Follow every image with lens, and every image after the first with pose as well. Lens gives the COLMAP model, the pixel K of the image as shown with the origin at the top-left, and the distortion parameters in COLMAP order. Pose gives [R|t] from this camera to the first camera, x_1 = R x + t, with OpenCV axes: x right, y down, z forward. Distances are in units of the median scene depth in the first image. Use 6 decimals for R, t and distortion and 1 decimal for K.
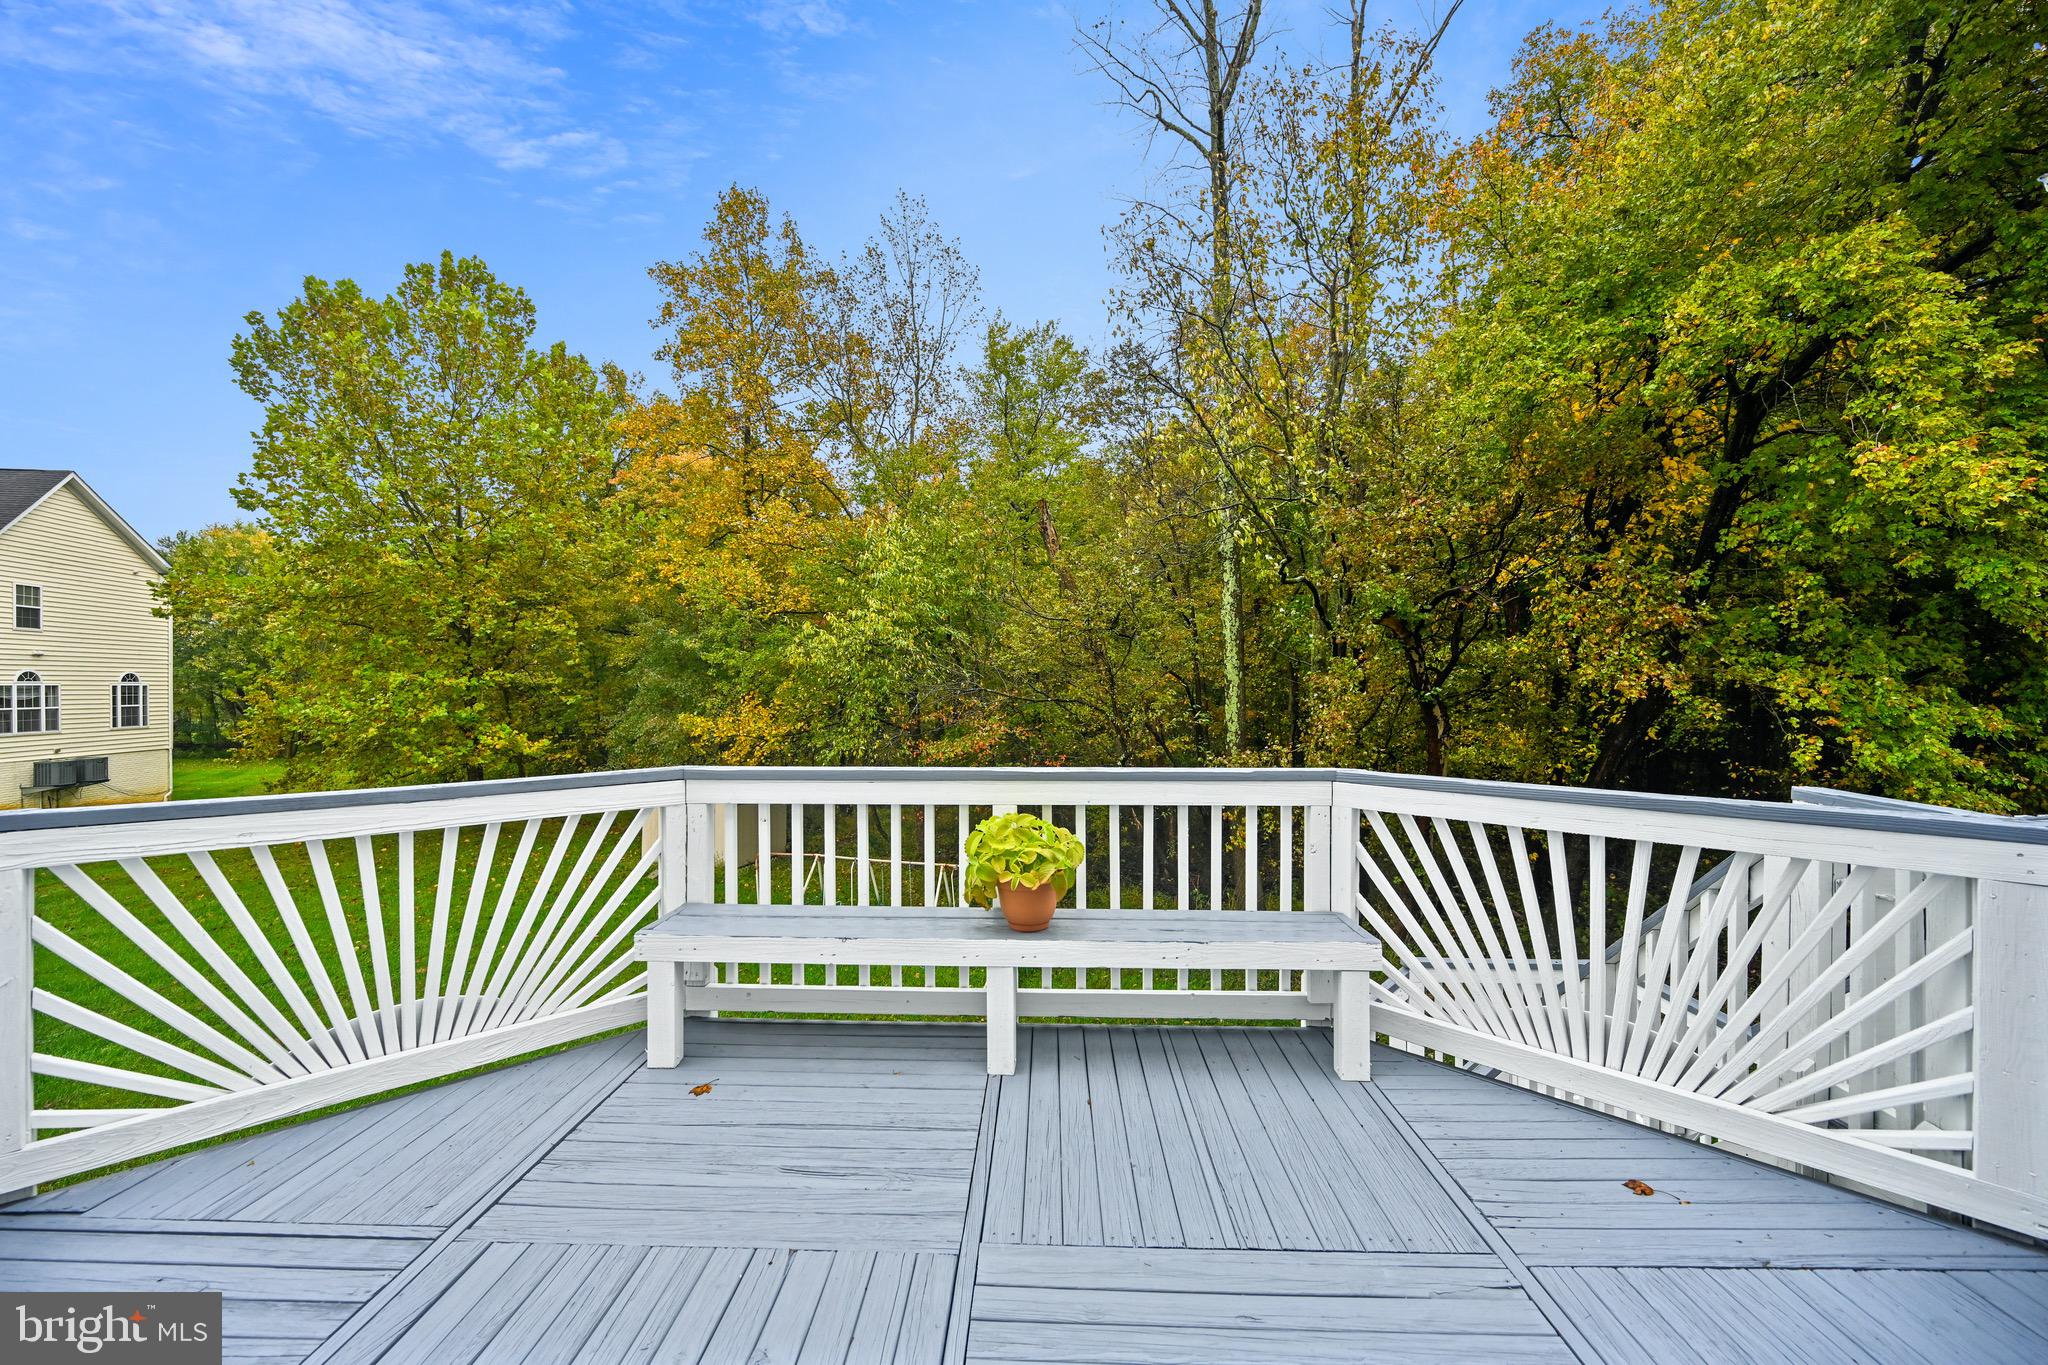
lens RADIAL K [[802.7, 0, 1024.0], [0, 802.7, 682.5], [0, 0, 1]] dist [0.000020, -0.000074]
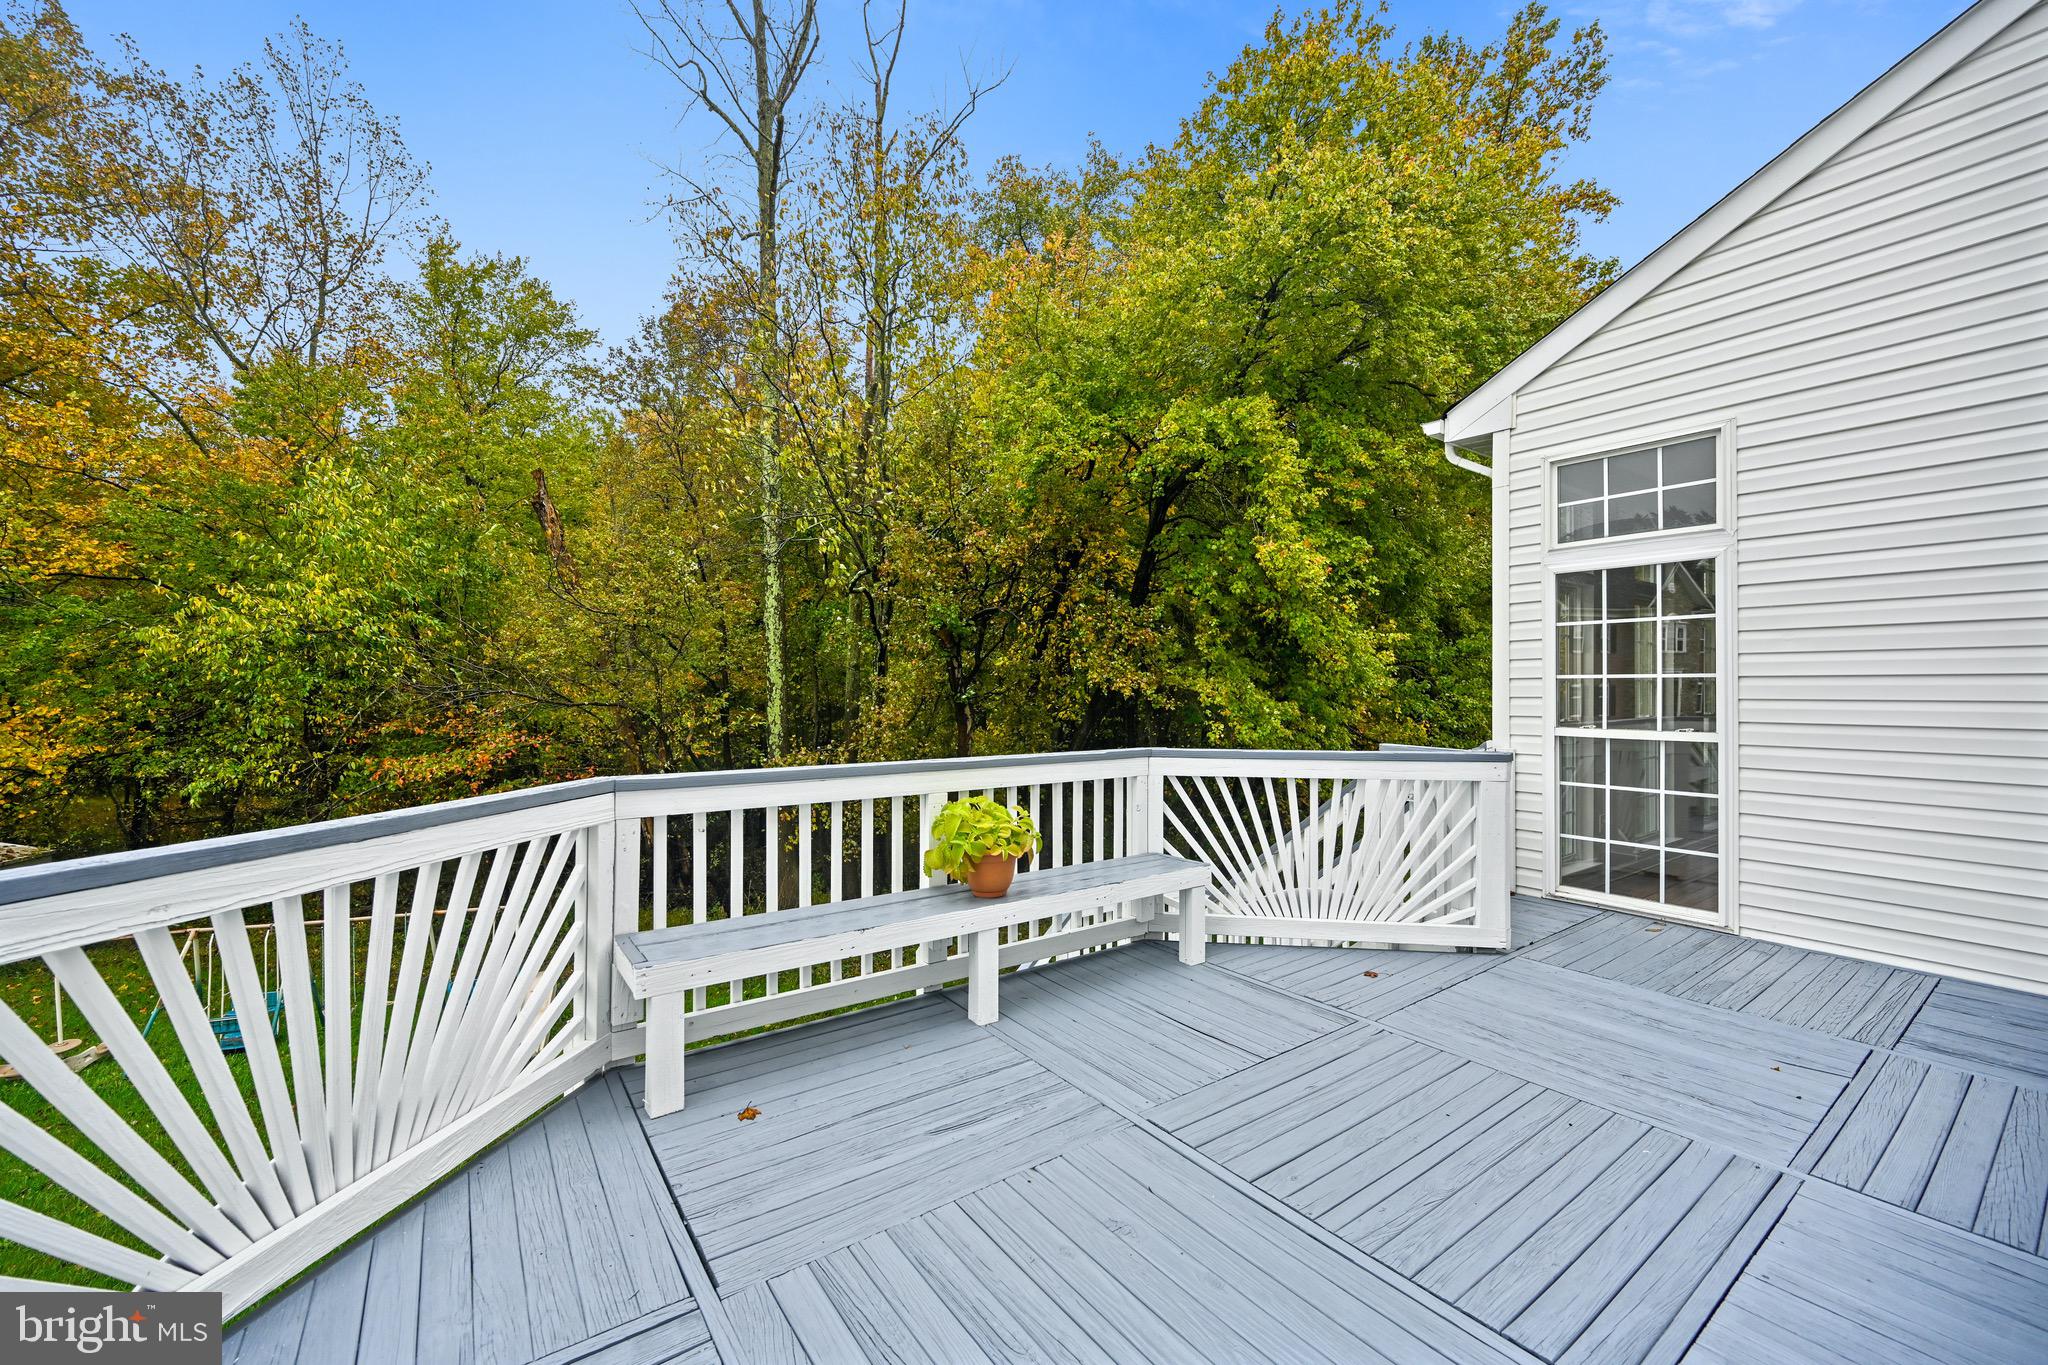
lens RADIAL K [[802.7, 0, 1024.0], [0, 802.7, 682.5], [0, 0, 1]] dist [0.000020, -0.000074]
pose [[0.793399, 0.007484, 0.608656, -0.284986], [-0.004950, 0.999971, -0.005842, 0.002827], [-0.608682, 0.001622, 0.793413, 0.023448]]
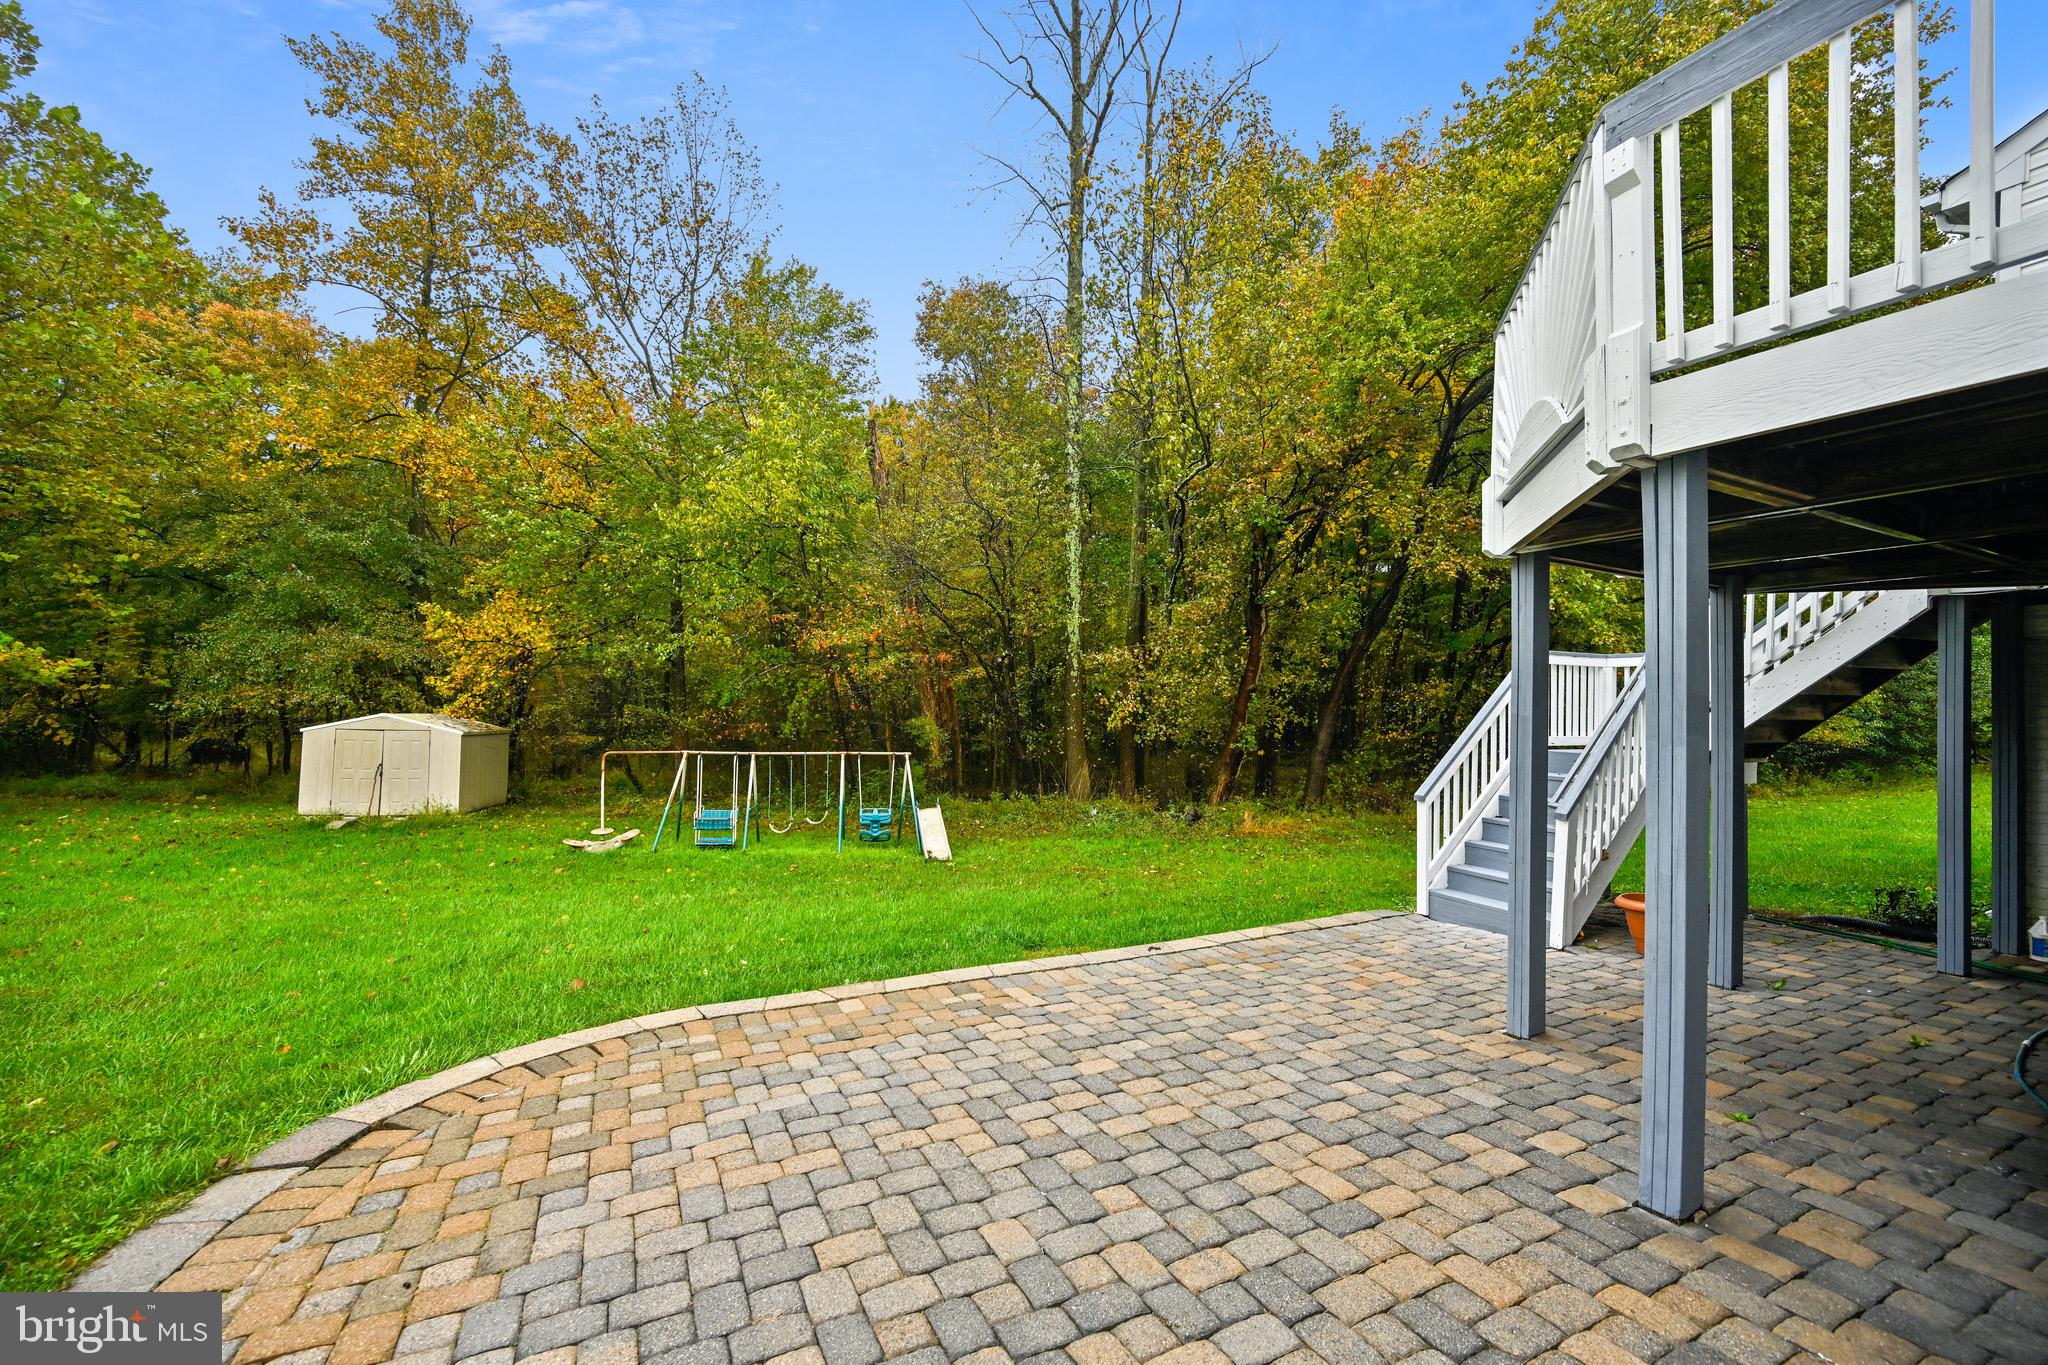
lens RADIAL K [[794.7, 0, 1024.0], [0, 794.7, 682.5], [0, 0, 1]] dist [0.007160, 0.000030]
pose [[0.889419, 0.036001, 0.455673, -0.832215], [-0.028623, 0.999324, -0.023085, 0.386829], [-0.456196, 0.007489, 0.889848, 0.089666]]
